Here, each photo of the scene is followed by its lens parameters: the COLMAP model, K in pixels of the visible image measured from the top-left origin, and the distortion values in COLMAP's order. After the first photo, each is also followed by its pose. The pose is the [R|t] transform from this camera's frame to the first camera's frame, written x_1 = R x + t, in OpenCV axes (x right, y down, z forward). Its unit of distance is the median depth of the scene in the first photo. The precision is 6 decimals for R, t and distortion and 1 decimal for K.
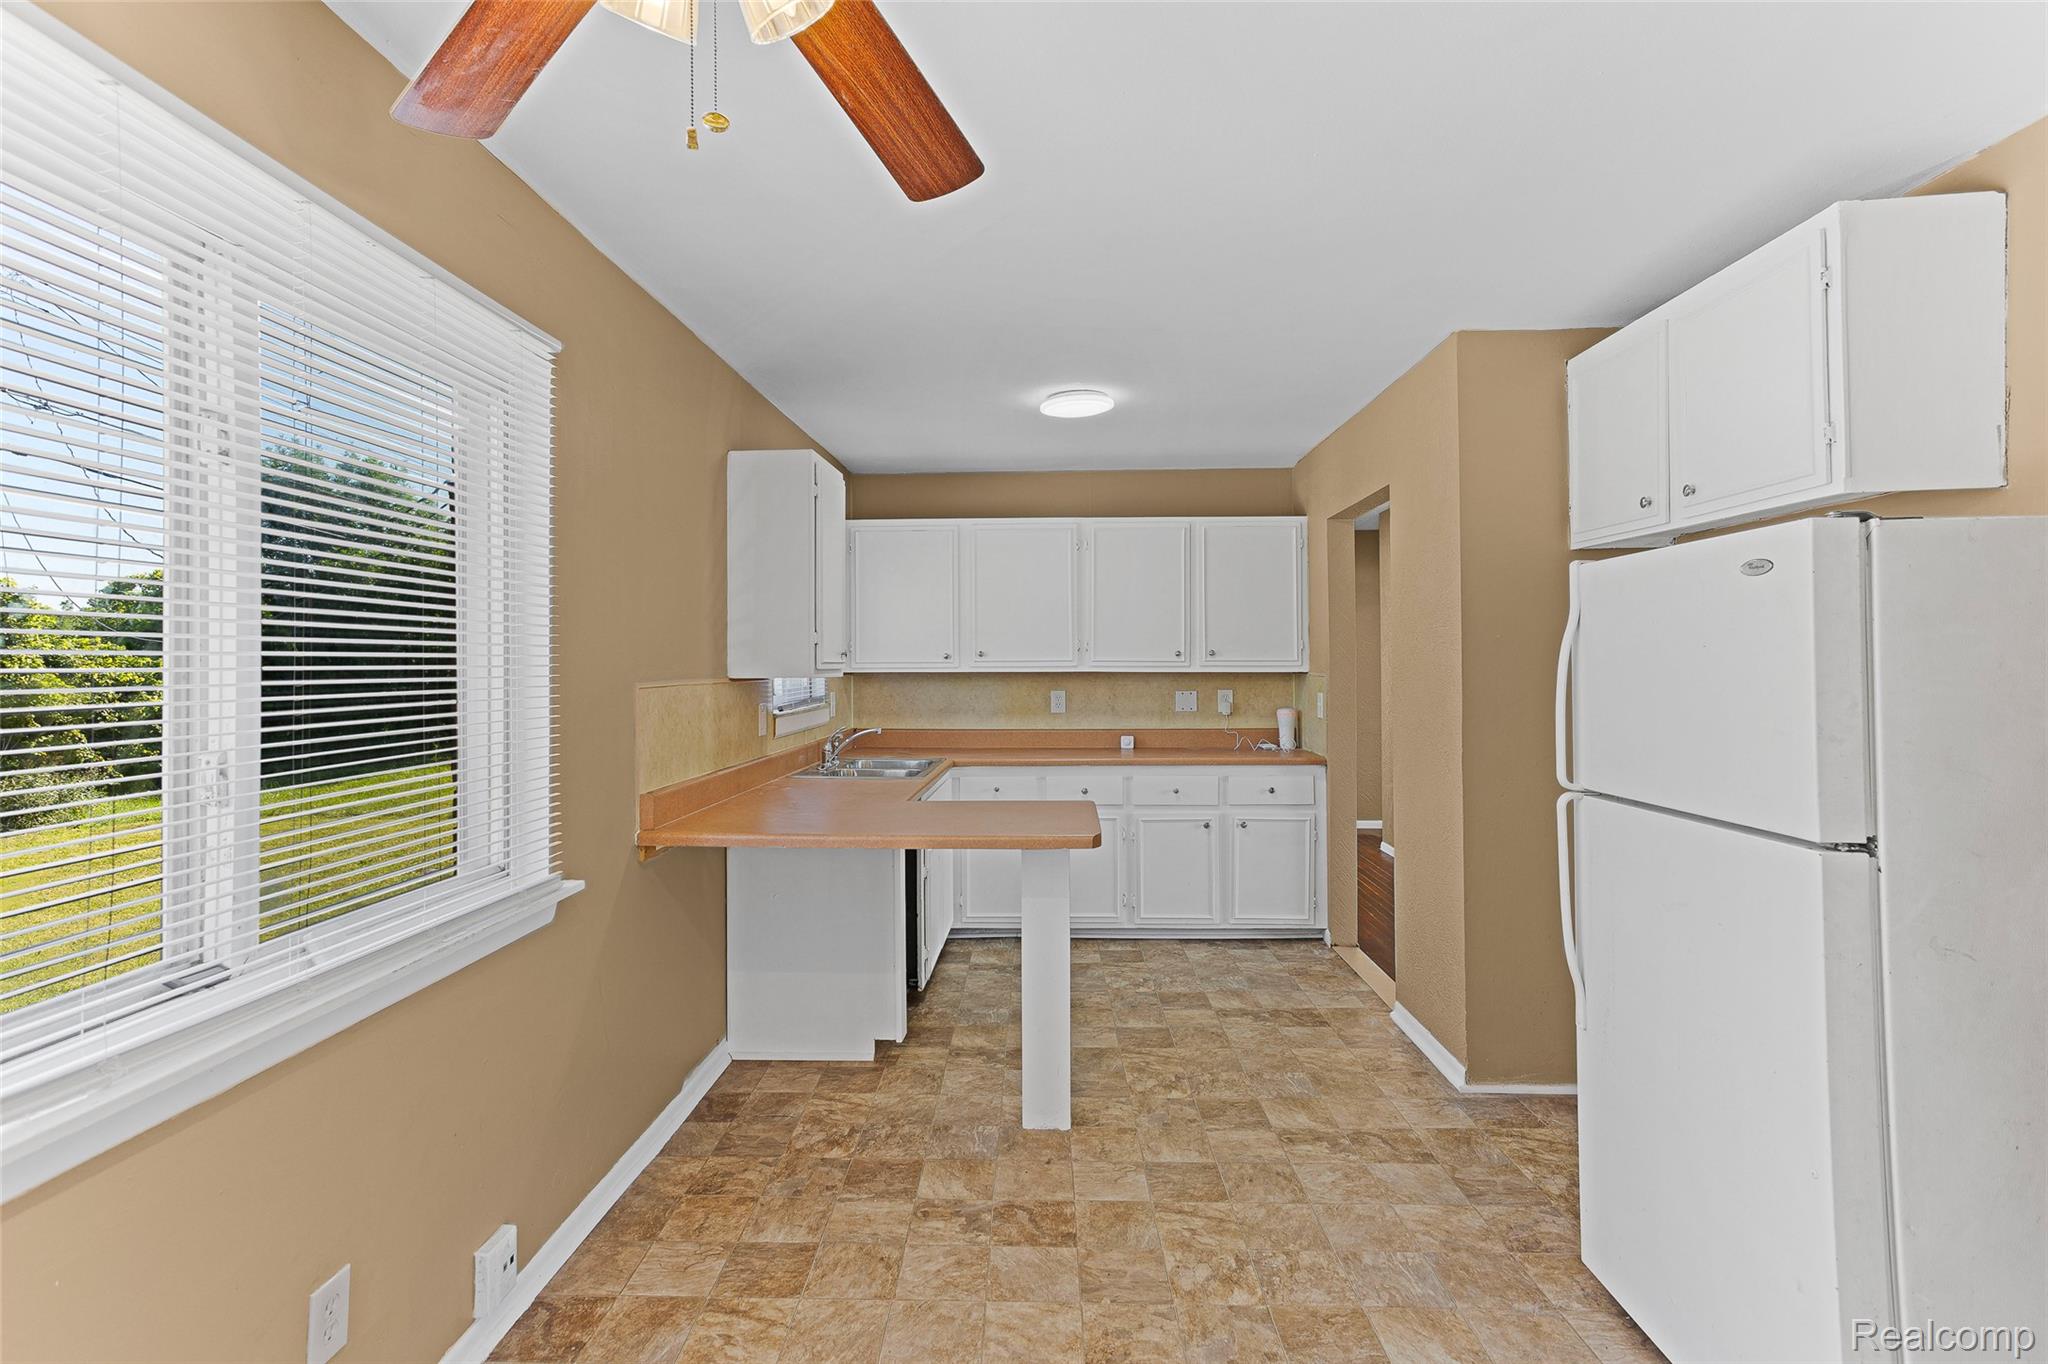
lens RADIAL K [[996.4, 0, 1025.3], [0, 996.4, 632.4], [0, 0, 1]] dist [-0.002995, 0.023625]
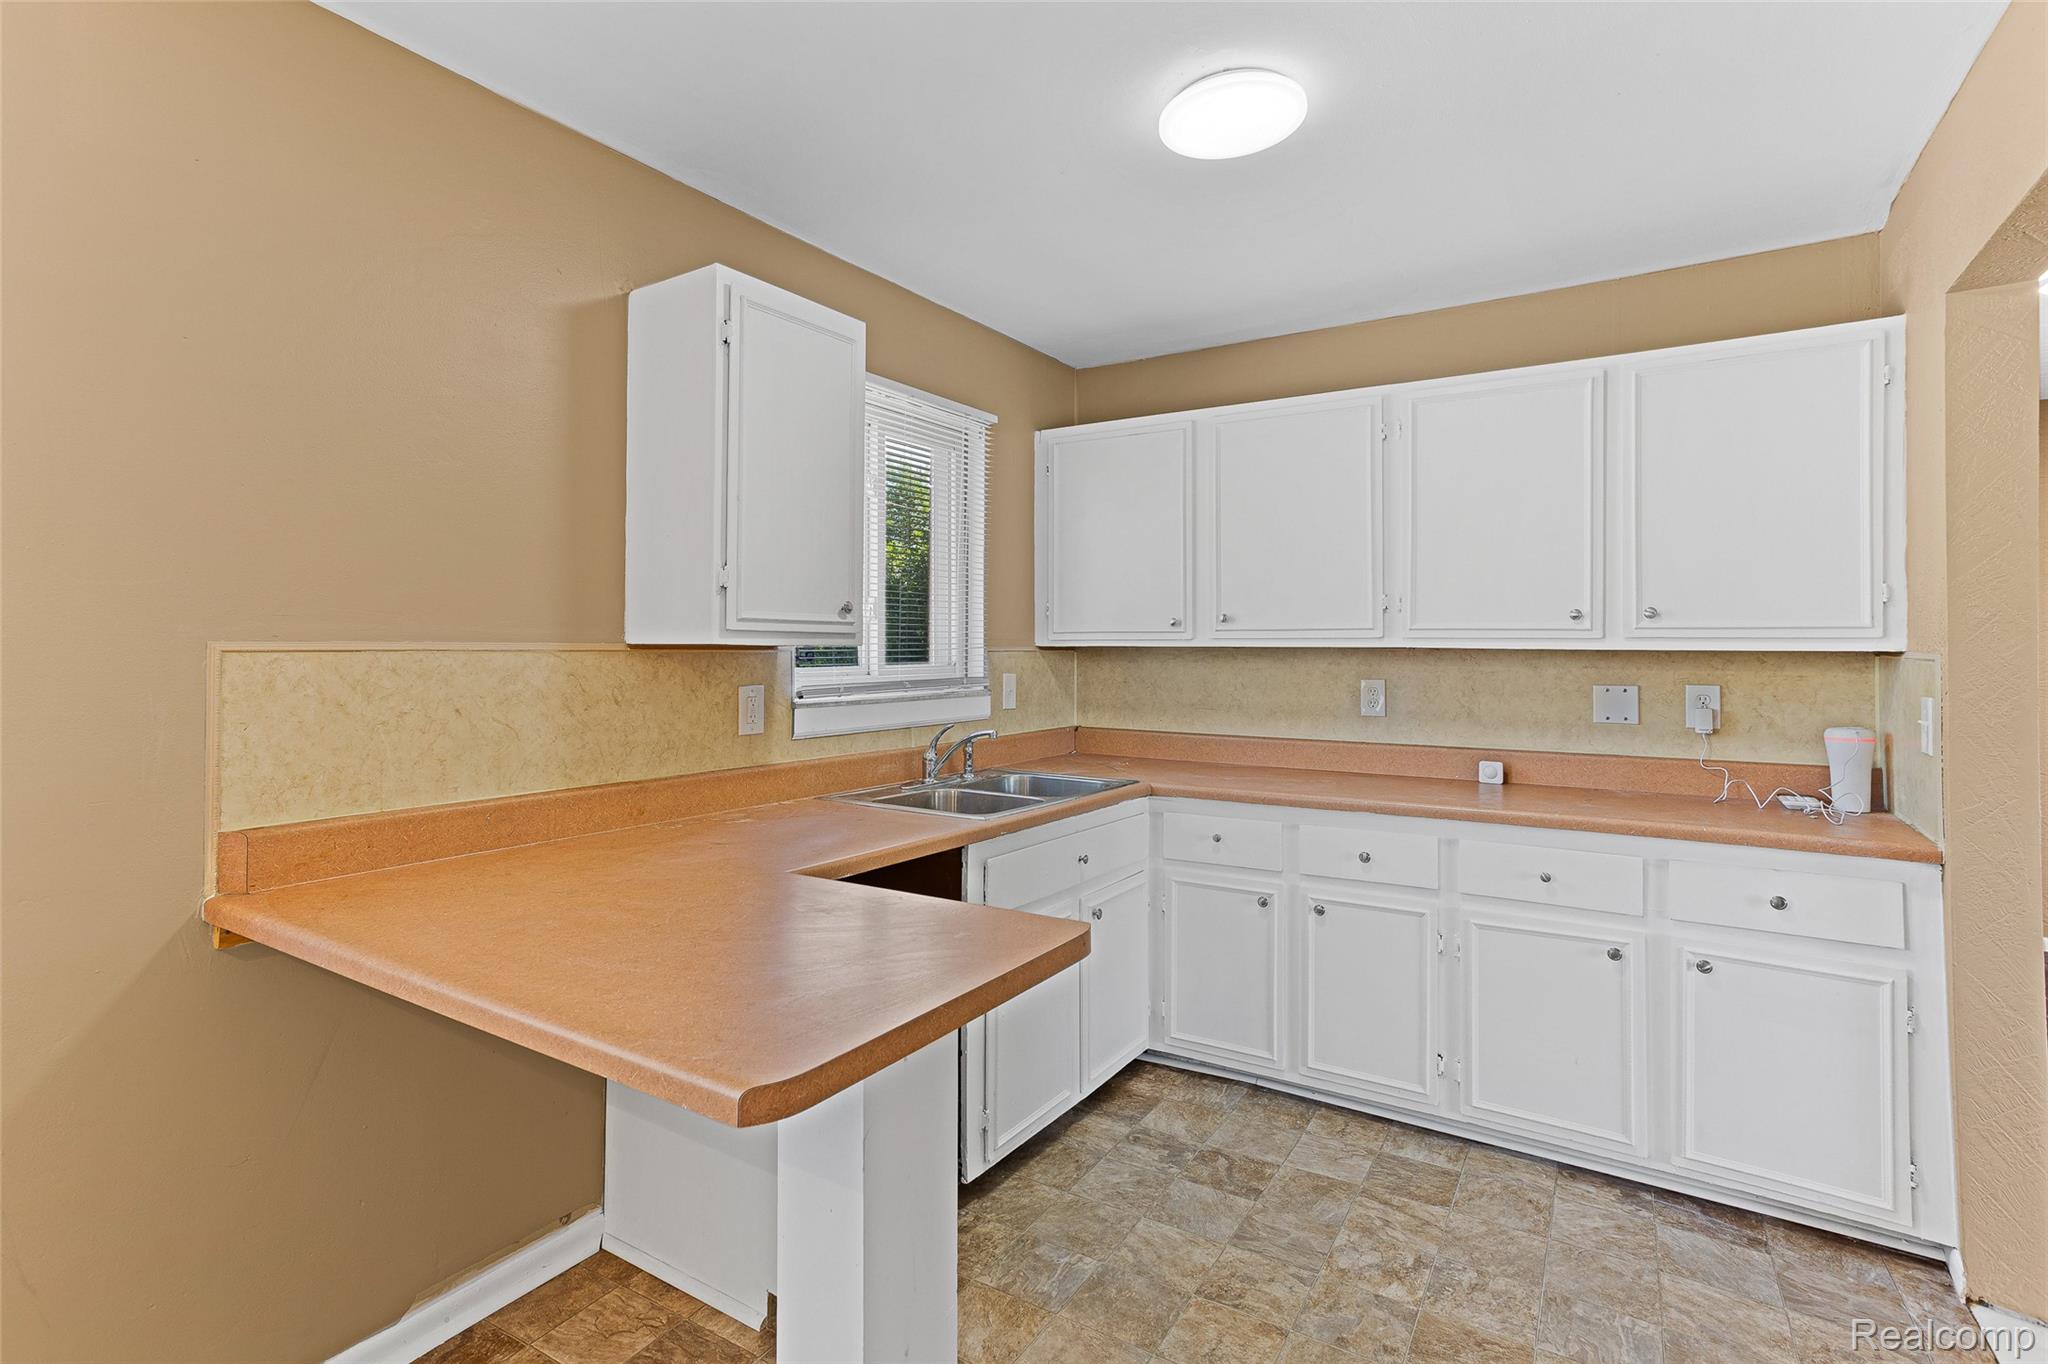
lens RADIAL K [[996.4, 0, 1025.3], [0, 996.4, 632.4], [0, 0, 1]] dist [-0.002995, 0.023625]
pose [[0.861959, -0.002507, -0.506971, 0.179949], [0.008346, 0.999922, 0.009246, 0.024927], [0.506908, -0.012201, 0.861914, 0.415423]]
